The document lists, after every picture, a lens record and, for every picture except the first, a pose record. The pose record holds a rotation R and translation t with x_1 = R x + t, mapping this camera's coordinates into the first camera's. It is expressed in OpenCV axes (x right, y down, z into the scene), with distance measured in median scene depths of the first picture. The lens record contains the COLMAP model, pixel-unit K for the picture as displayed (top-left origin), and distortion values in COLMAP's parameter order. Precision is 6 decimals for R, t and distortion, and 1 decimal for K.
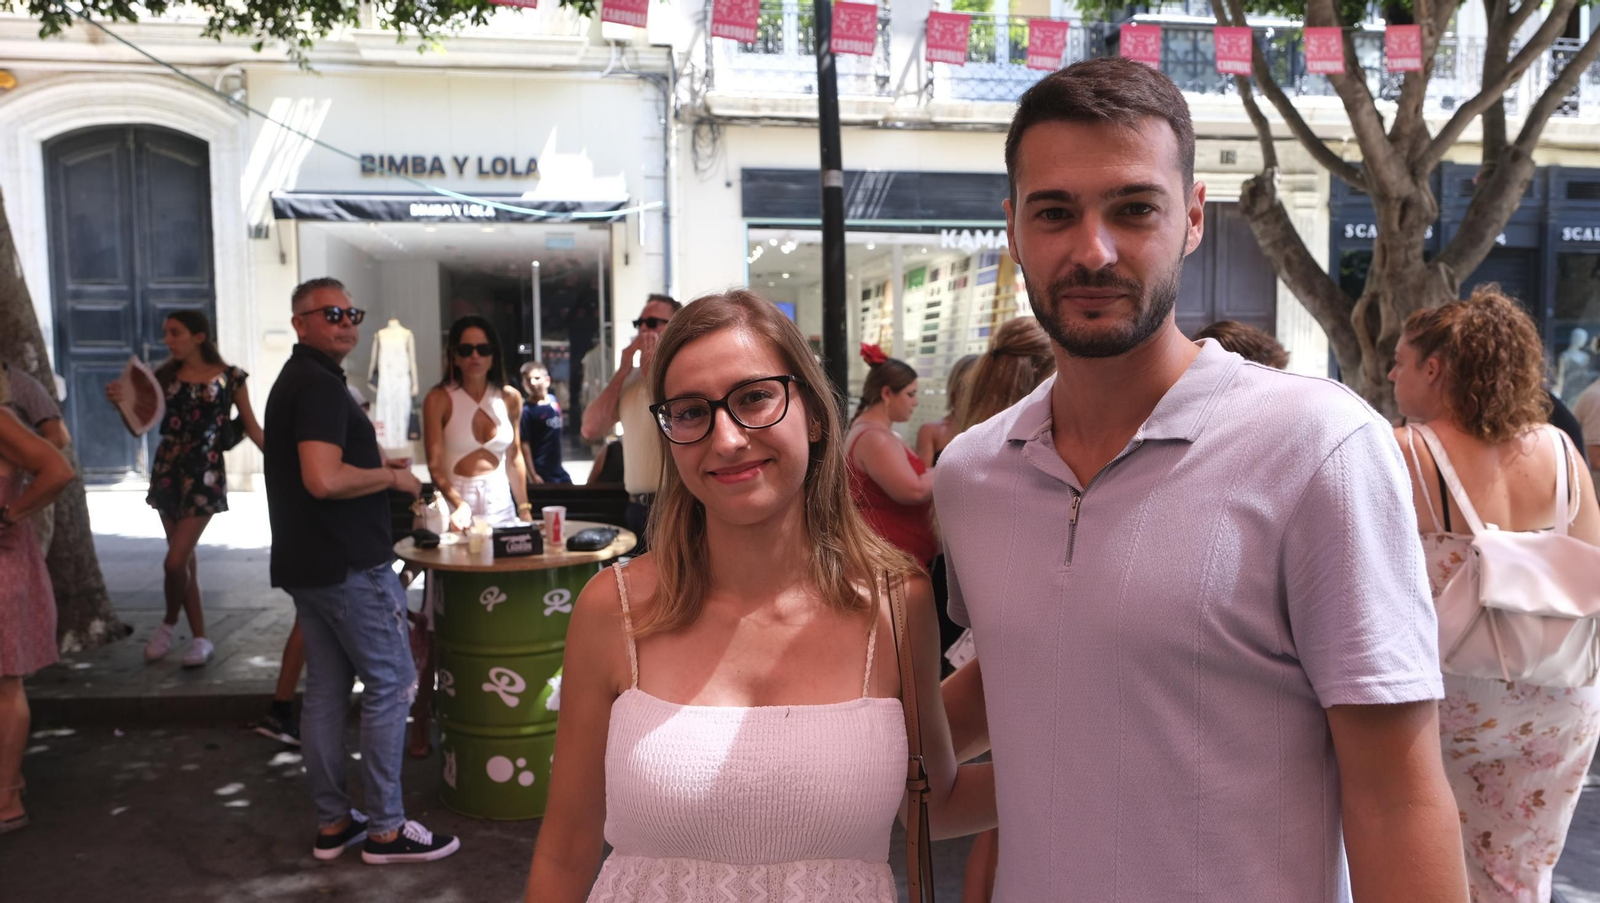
lens RADIAL K [[1119.2, 0, 800.0], [0, 1119.2, 451.5], [0, 0, 1]] dist [-0.010170, 0.006706]
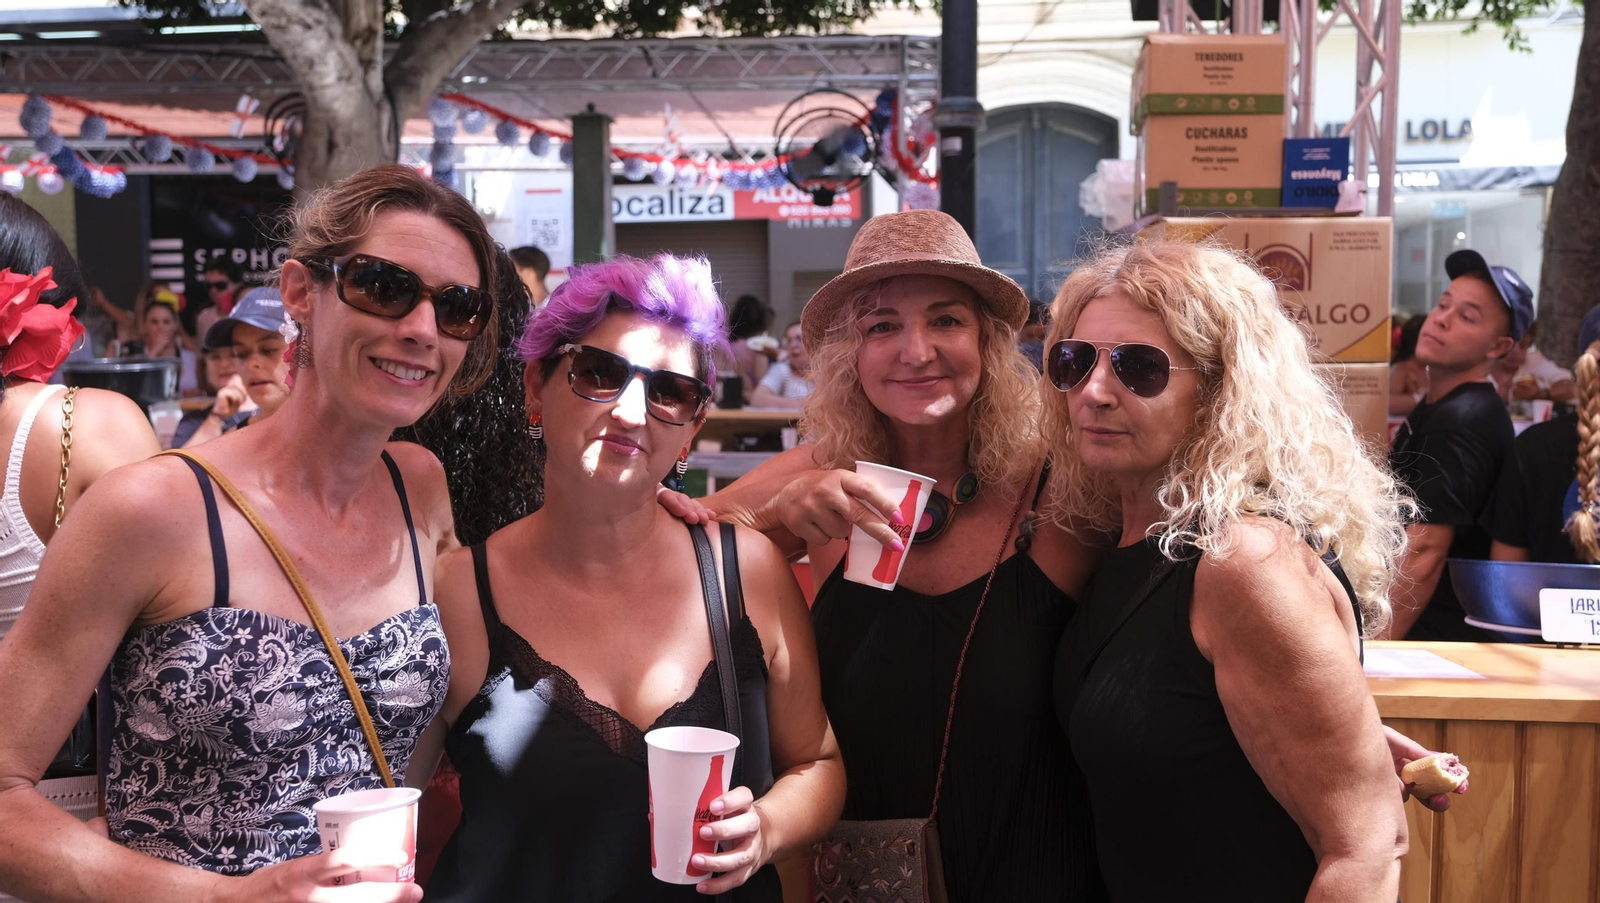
lens RADIAL K [[1349.7, 0, 800.0], [0, 1349.7, 451.5], [0, 0, 1]] dist [-0.008305, 0.010482]
pose [[0.973498, 0.009688, -0.228491, -0.525188], [-0.007361, 0.999912, 0.011036, -0.000935], [0.228578, -0.009062, 0.973483, -0.194419]]
